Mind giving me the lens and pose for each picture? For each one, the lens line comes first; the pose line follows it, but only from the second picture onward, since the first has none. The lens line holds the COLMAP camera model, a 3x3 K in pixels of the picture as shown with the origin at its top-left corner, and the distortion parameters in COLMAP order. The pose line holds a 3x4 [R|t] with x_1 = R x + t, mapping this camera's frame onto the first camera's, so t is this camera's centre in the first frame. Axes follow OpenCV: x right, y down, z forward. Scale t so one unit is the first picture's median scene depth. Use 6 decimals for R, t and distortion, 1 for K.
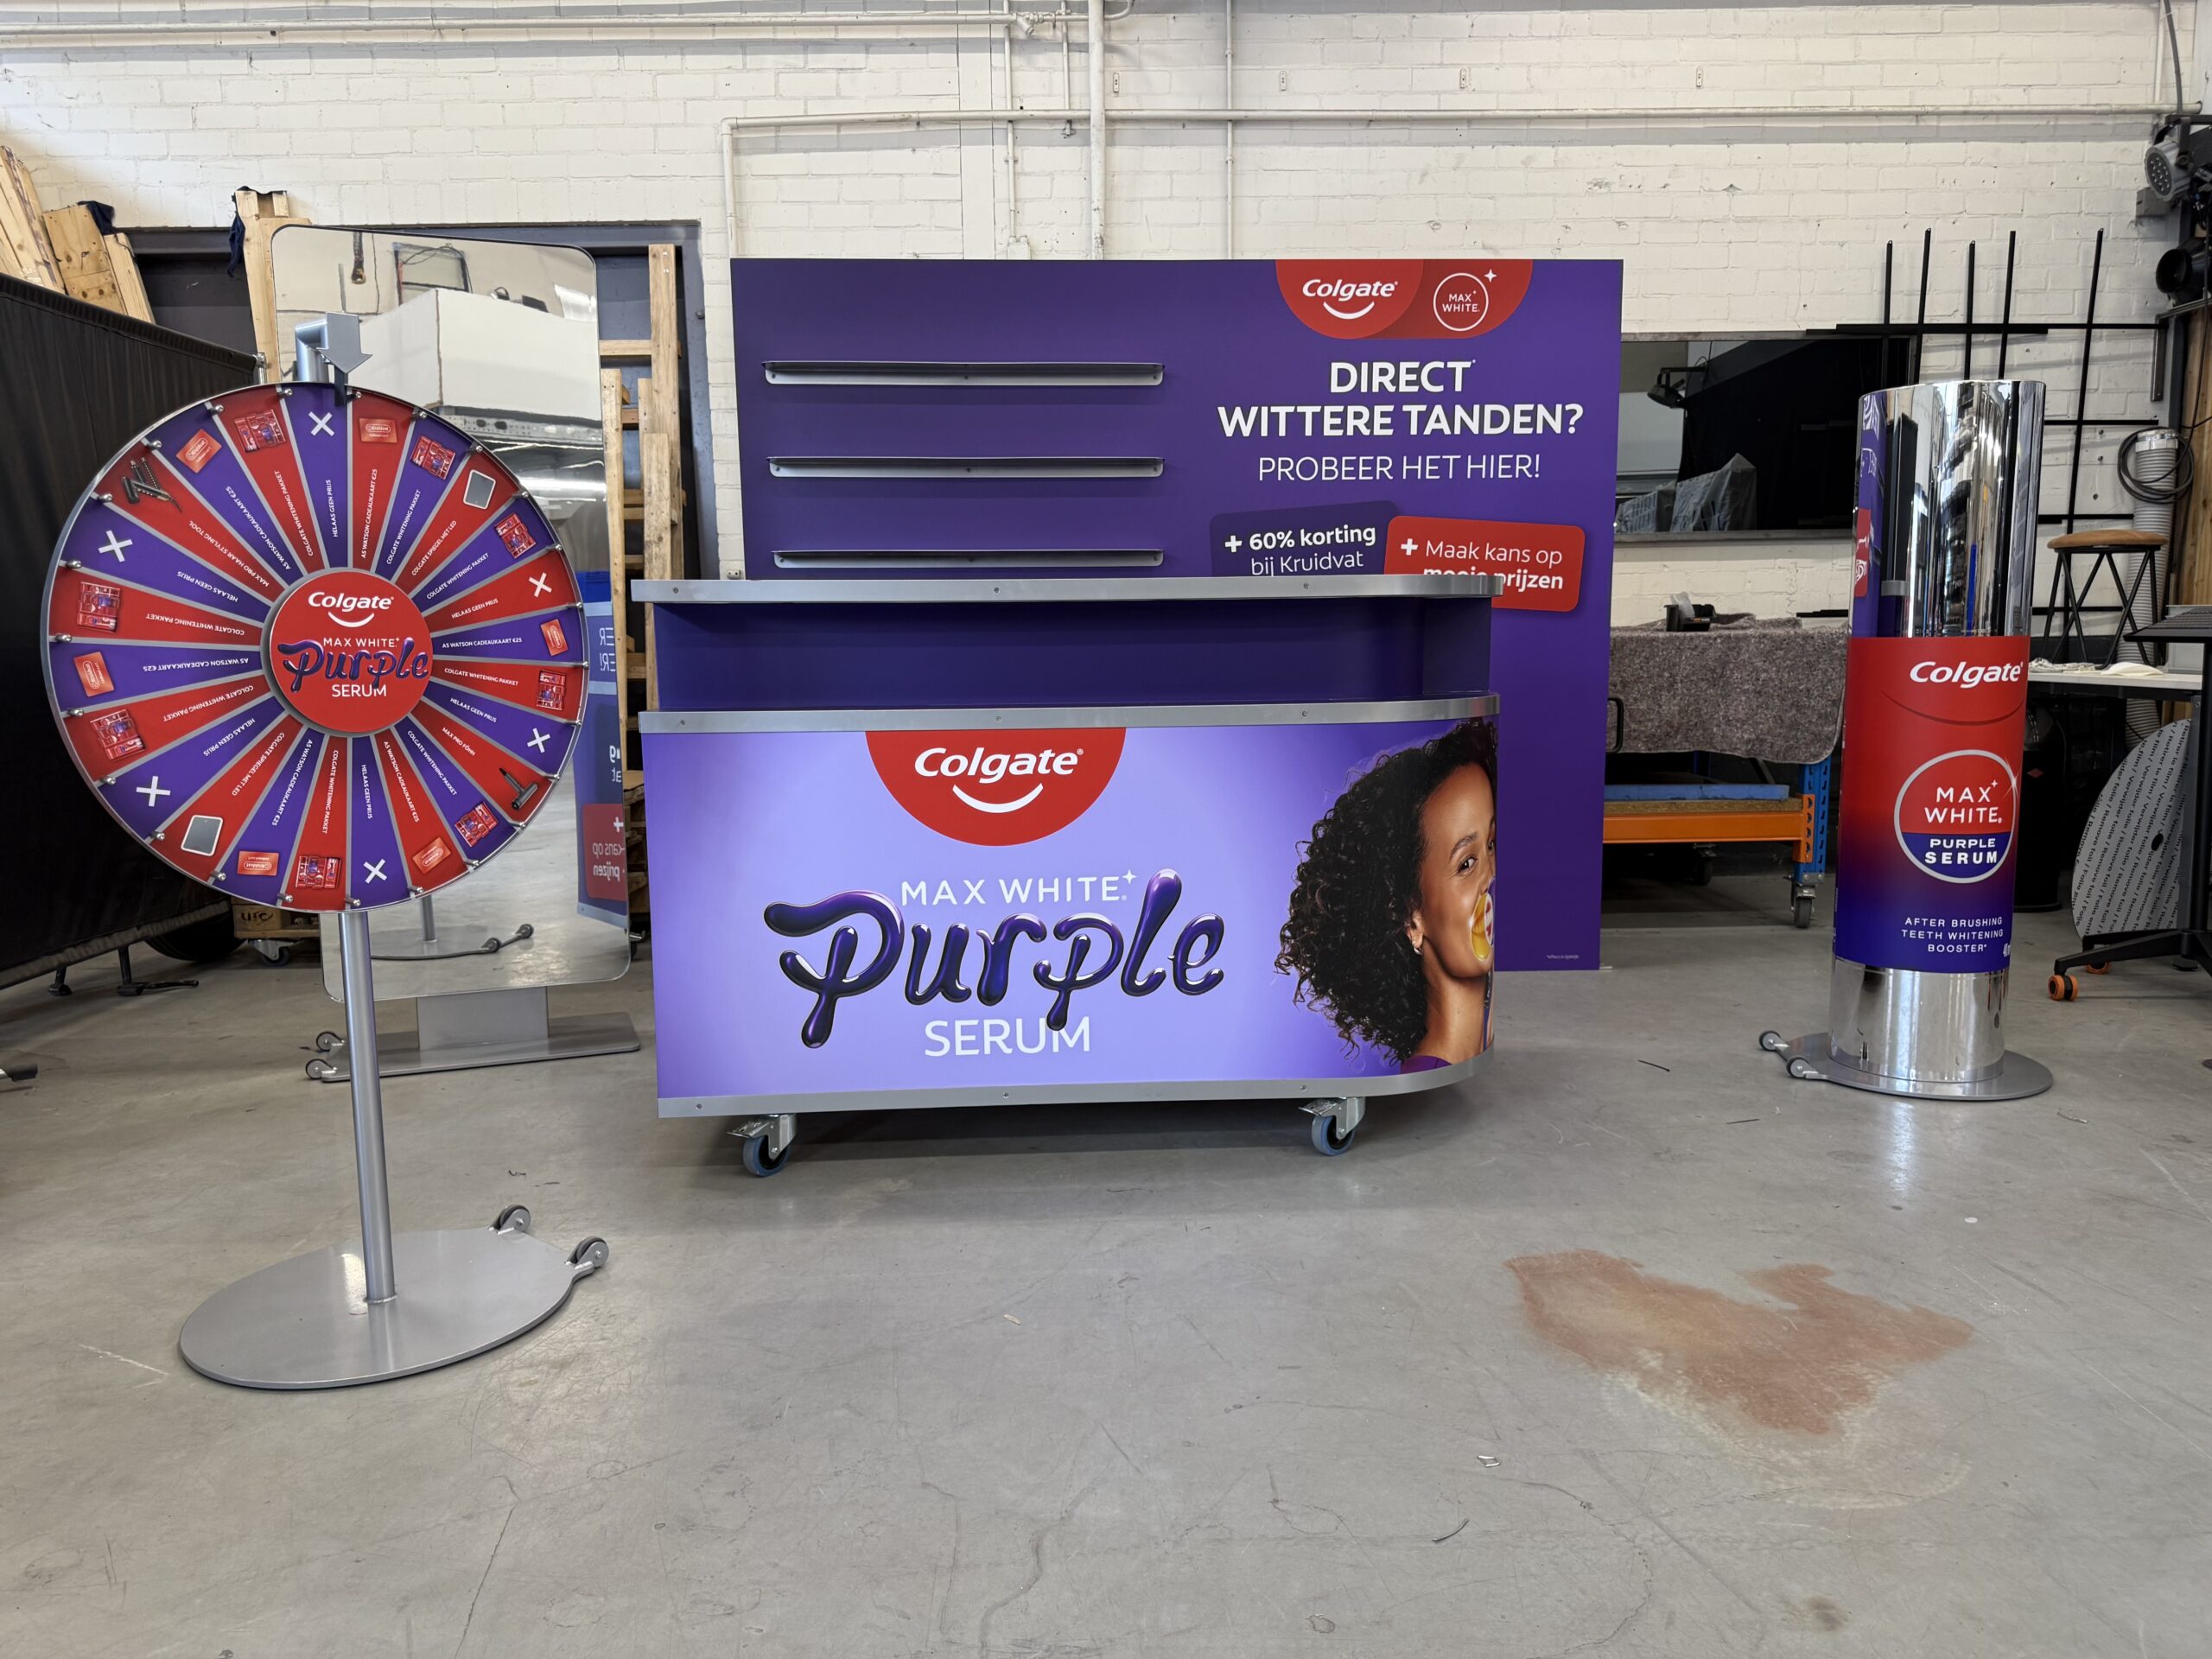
lens RADIAL K [[1560.5, 0, 1113.2], [0, 1560.5, 825.3], [0, 0, 1]] dist [0.021980, -0.023527]
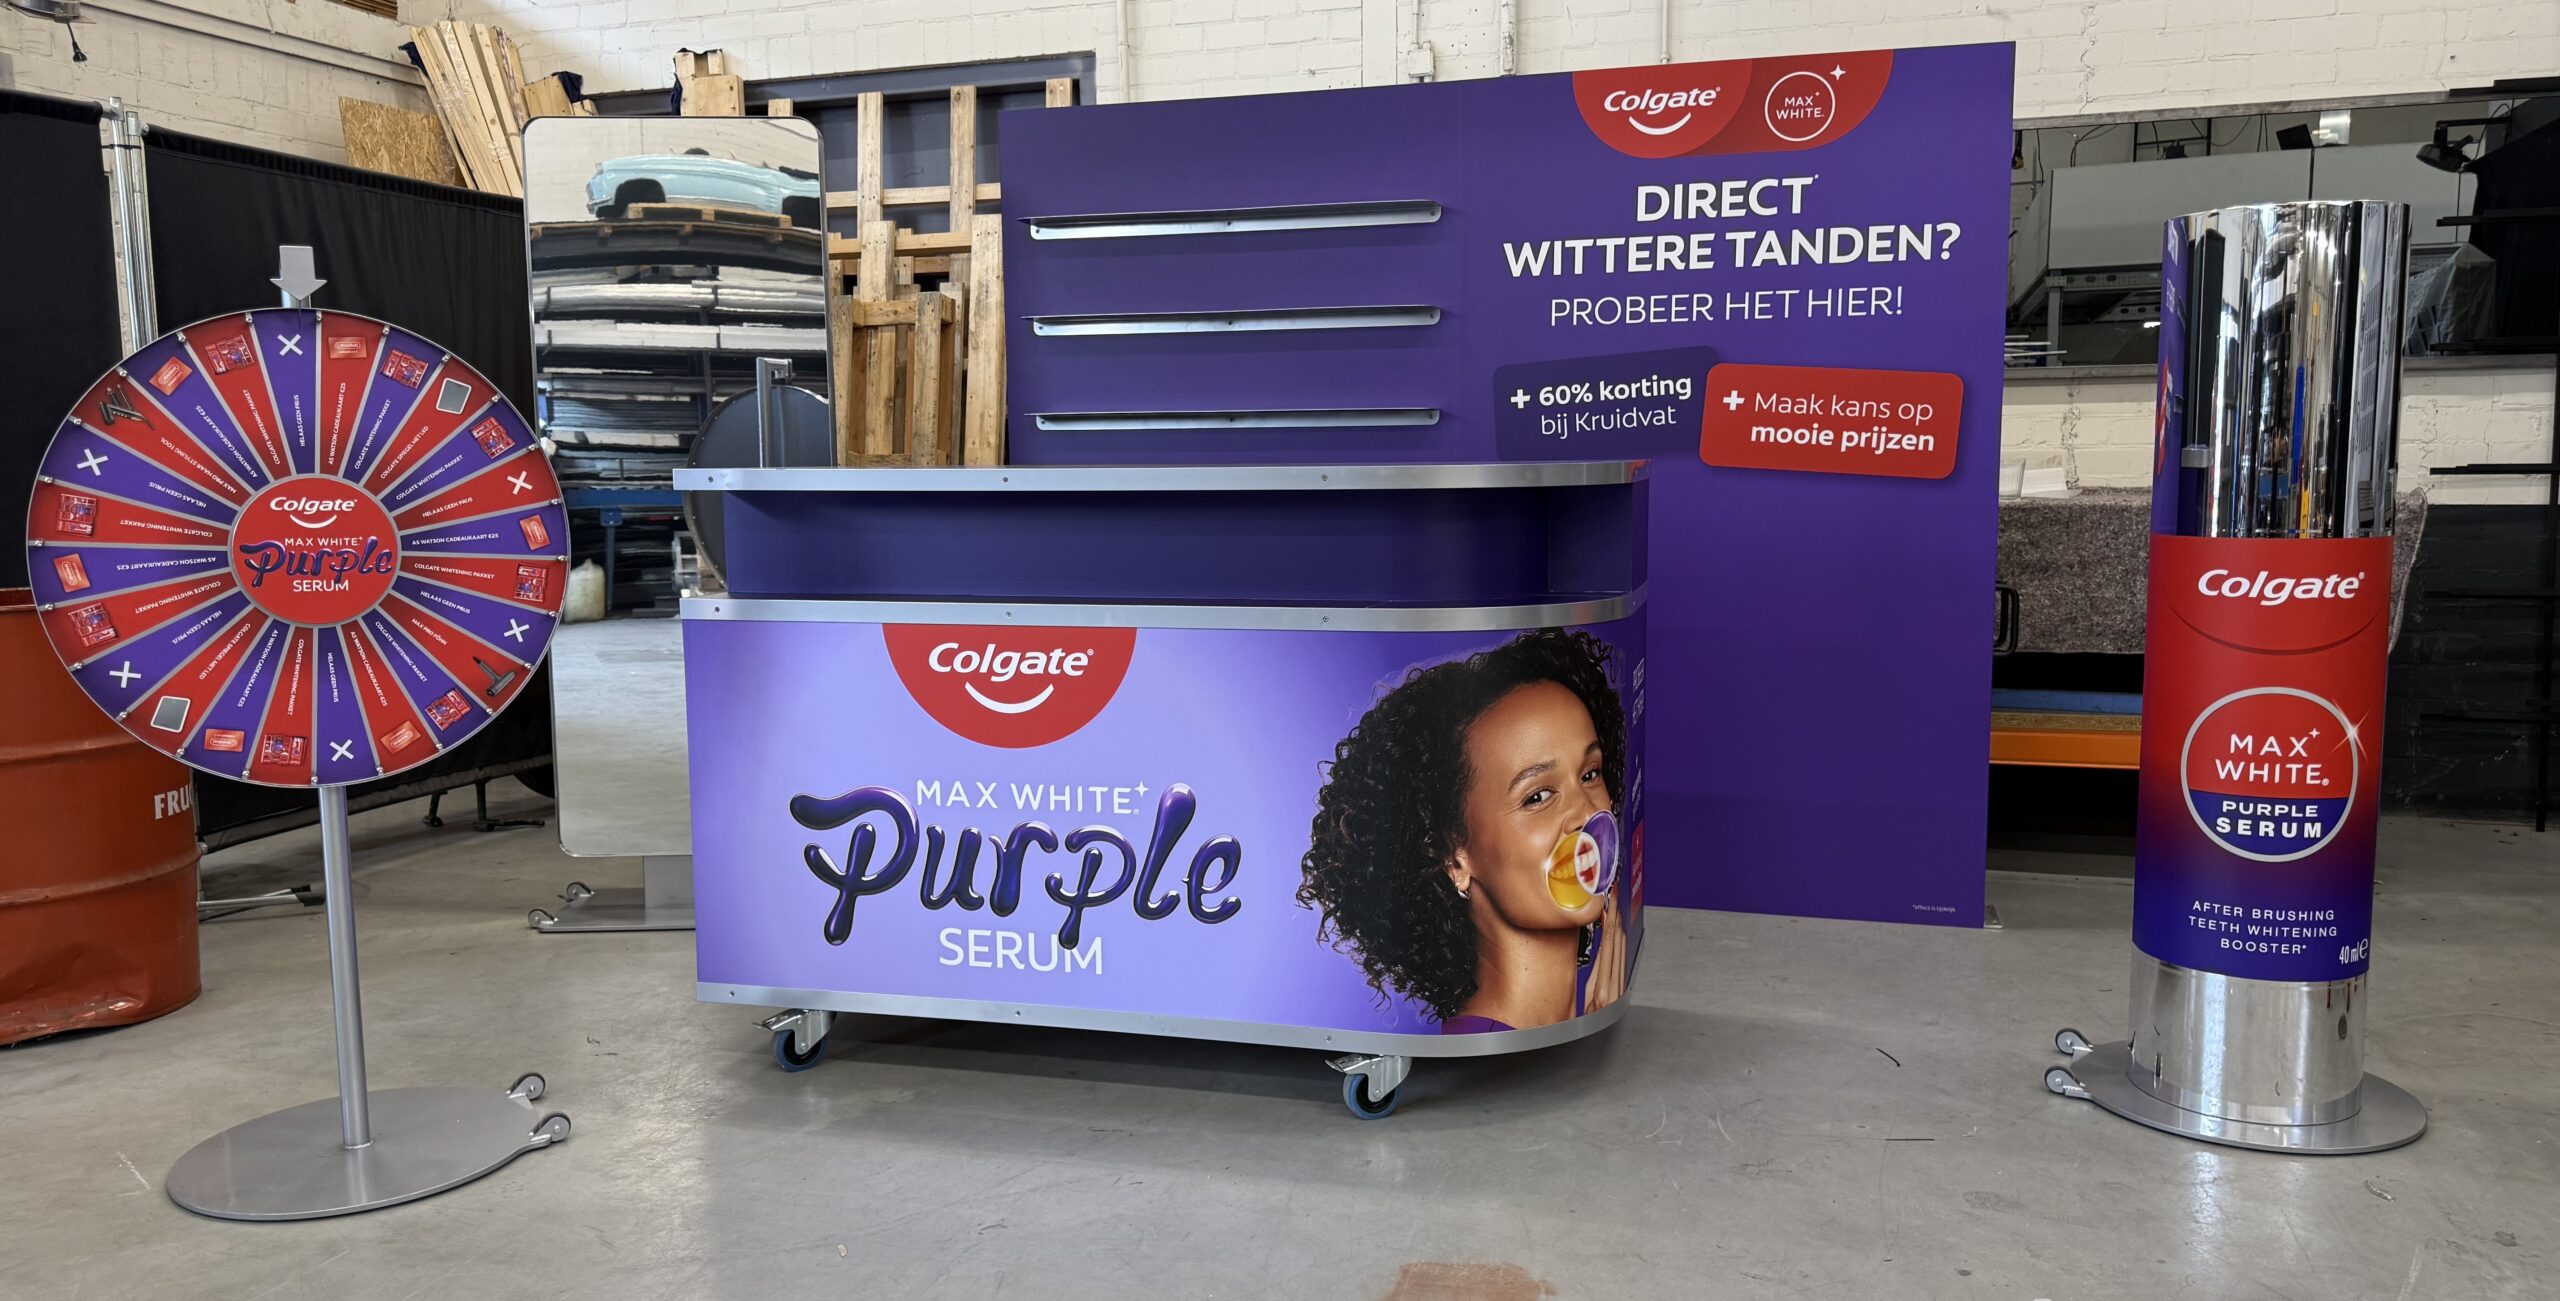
lens RADIAL K [[1811.8, 0, 1286.0], [0, 1811.8, 638.3], [0, 0, 1]] dist [0.031494, -0.035609]
pose [[0.944970, 0.035931, -0.325179, 0.406625], [-0.041411, 0.999093, -0.009944, -0.045794], [0.324526, 0.022863, 0.945600, 0.011817]]
